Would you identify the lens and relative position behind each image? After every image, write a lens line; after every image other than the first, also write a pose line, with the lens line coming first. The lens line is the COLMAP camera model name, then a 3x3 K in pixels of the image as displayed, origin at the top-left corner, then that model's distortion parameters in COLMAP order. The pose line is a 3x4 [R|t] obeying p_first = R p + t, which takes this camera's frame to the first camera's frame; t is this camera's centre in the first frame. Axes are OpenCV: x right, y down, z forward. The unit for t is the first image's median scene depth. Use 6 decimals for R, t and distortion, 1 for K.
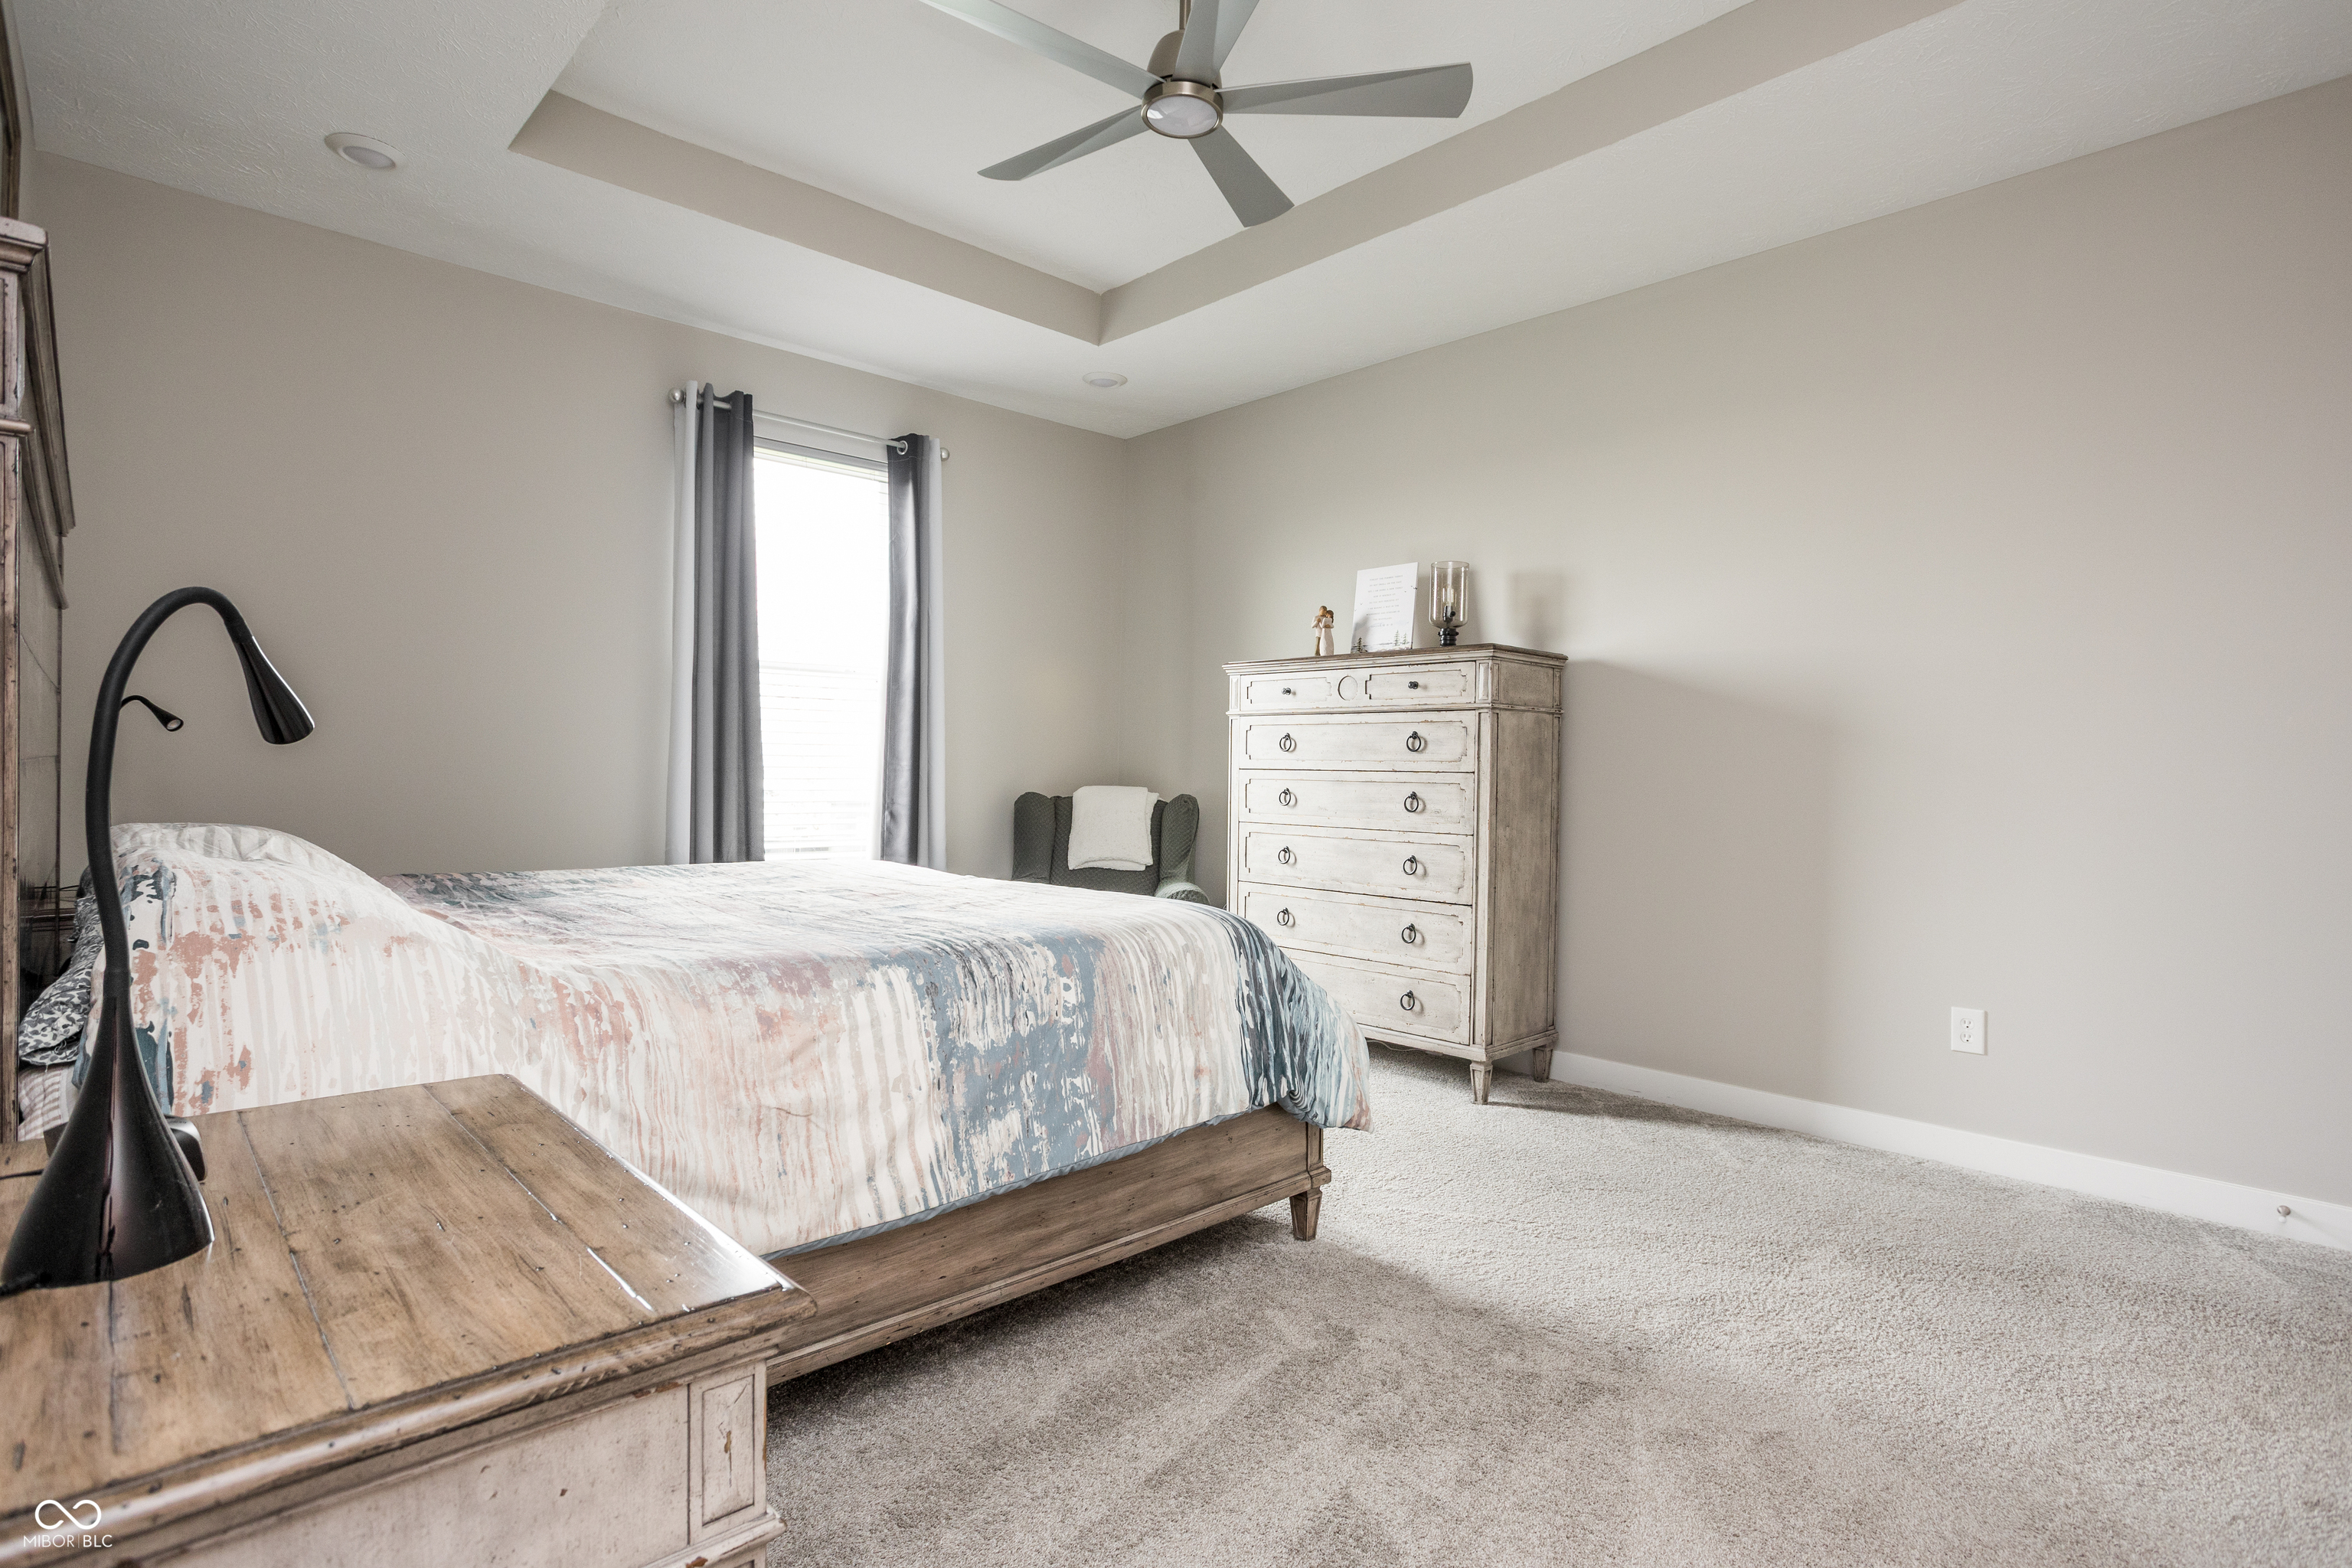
lens RADIAL K [[1176.3, 0, 1182.4], [0, 1176.3, 793.2], [0, 0, 1]] dist [0.013693, 0.007540]
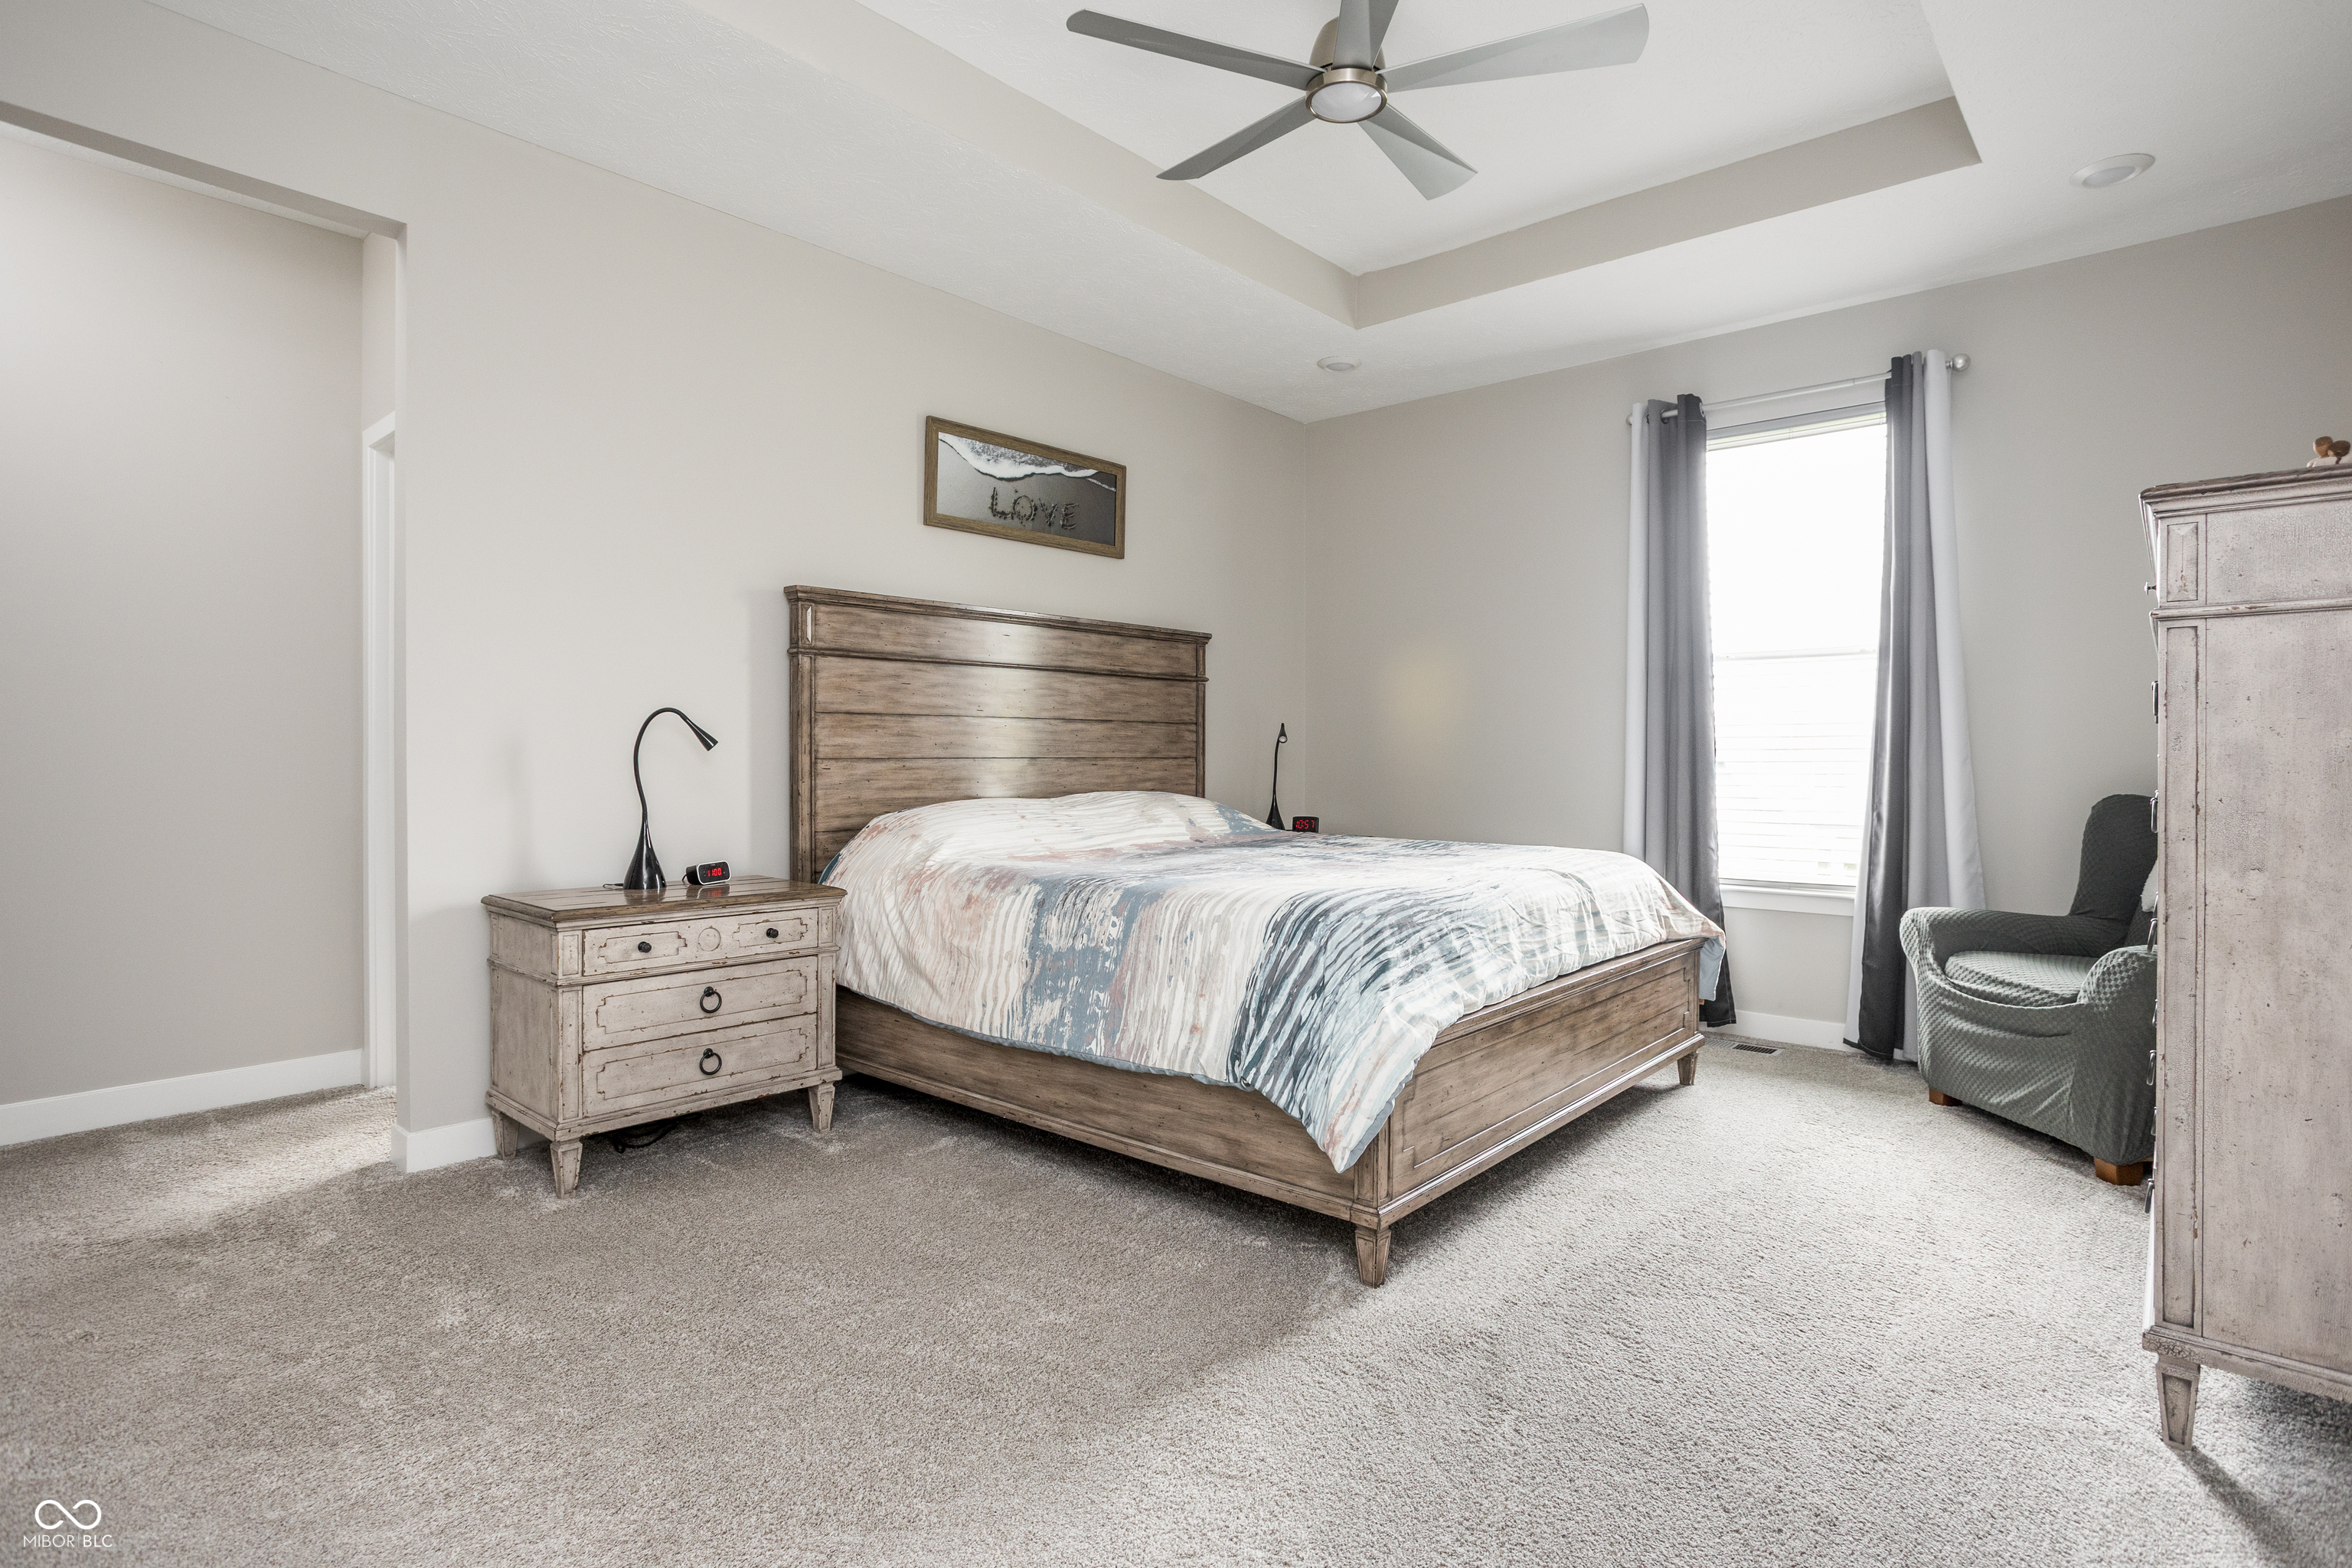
lens RADIAL K [[1176.3, 0, 1183.5], [0, 1176.3, 762.2], [0, 0, 1]] dist [0.013693, 0.007540]
pose [[0.110517, -0.008548, -0.993837, 1.199751], [-0.021205, 0.999715, -0.010957, -0.001250], [0.993648, 0.022285, 0.110304, 0.928333]]
